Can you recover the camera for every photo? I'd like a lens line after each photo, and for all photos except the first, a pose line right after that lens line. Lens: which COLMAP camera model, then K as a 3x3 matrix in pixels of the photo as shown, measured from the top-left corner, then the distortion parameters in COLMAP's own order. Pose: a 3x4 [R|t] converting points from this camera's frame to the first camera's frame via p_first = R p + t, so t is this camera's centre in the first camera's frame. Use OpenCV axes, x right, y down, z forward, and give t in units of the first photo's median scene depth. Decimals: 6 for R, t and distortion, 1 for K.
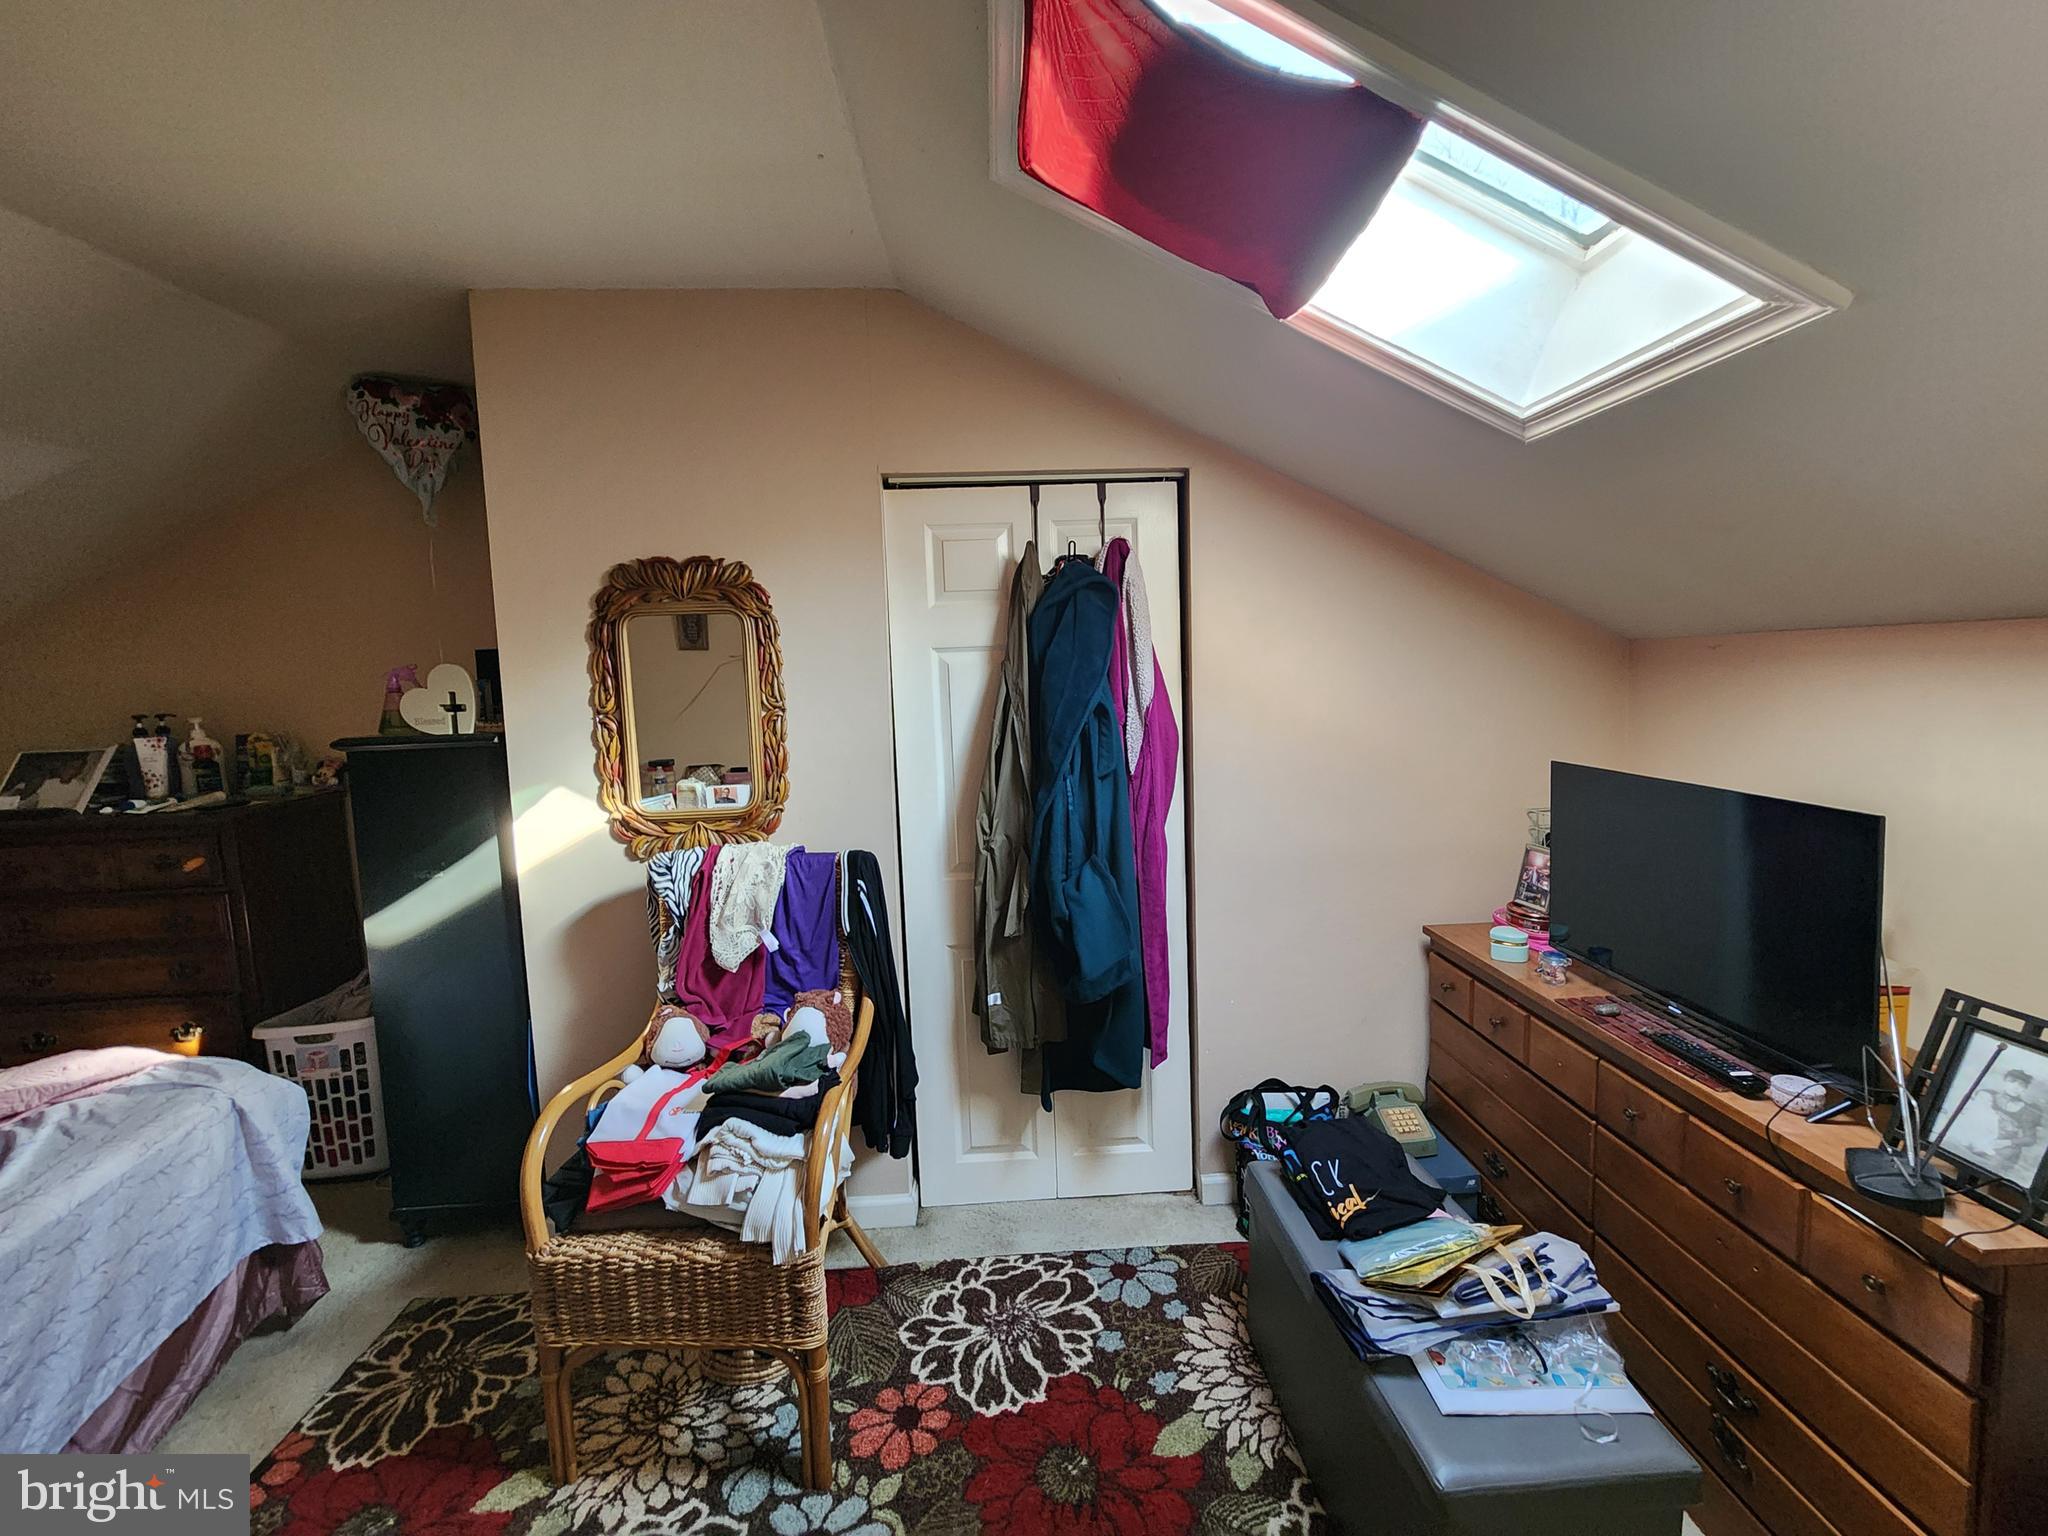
lens RADIAL K [[838.3, 0, 1025.5], [0, 838.3, 752.6], [0, 0, 1]] dist [-0.006529, 0.000923]
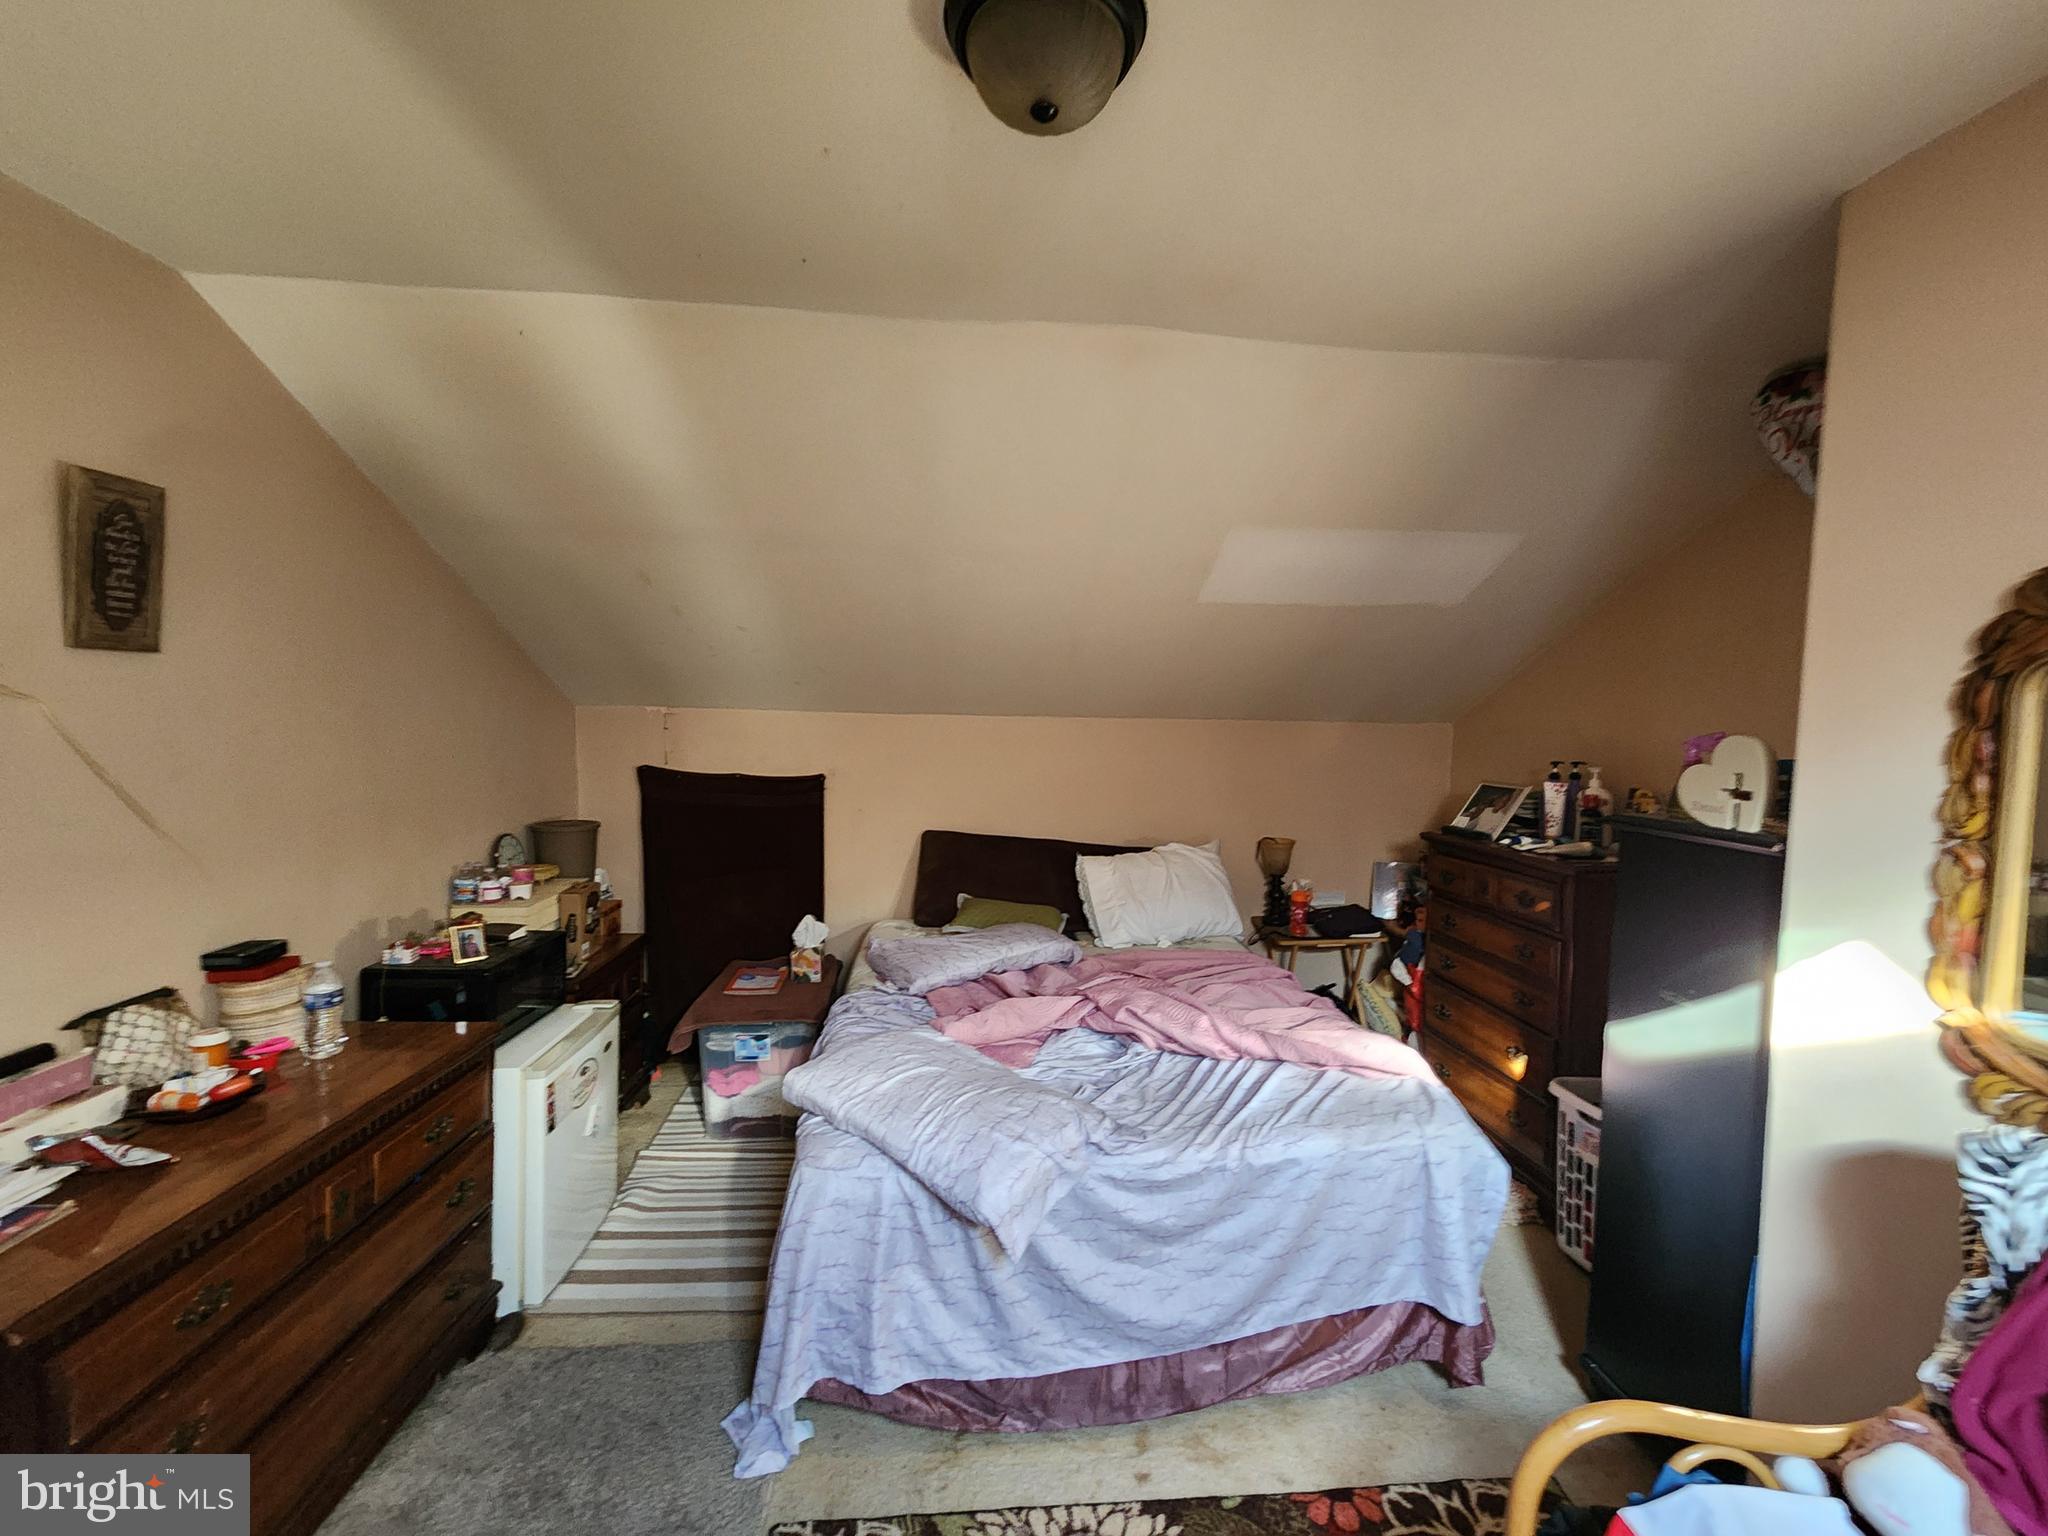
lens RADIAL K [[838.3, 0, 1030.1], [0, 838.3, 769.0], [0, 0, 1]] dist [-0.006529, 0.000923]
pose [[0.048204, 0.090894, -0.994693, 0.022904], [-0.118250, 0.989367, 0.084677, -0.074642], [0.991813, 0.113541, 0.058440, 0.385707]]
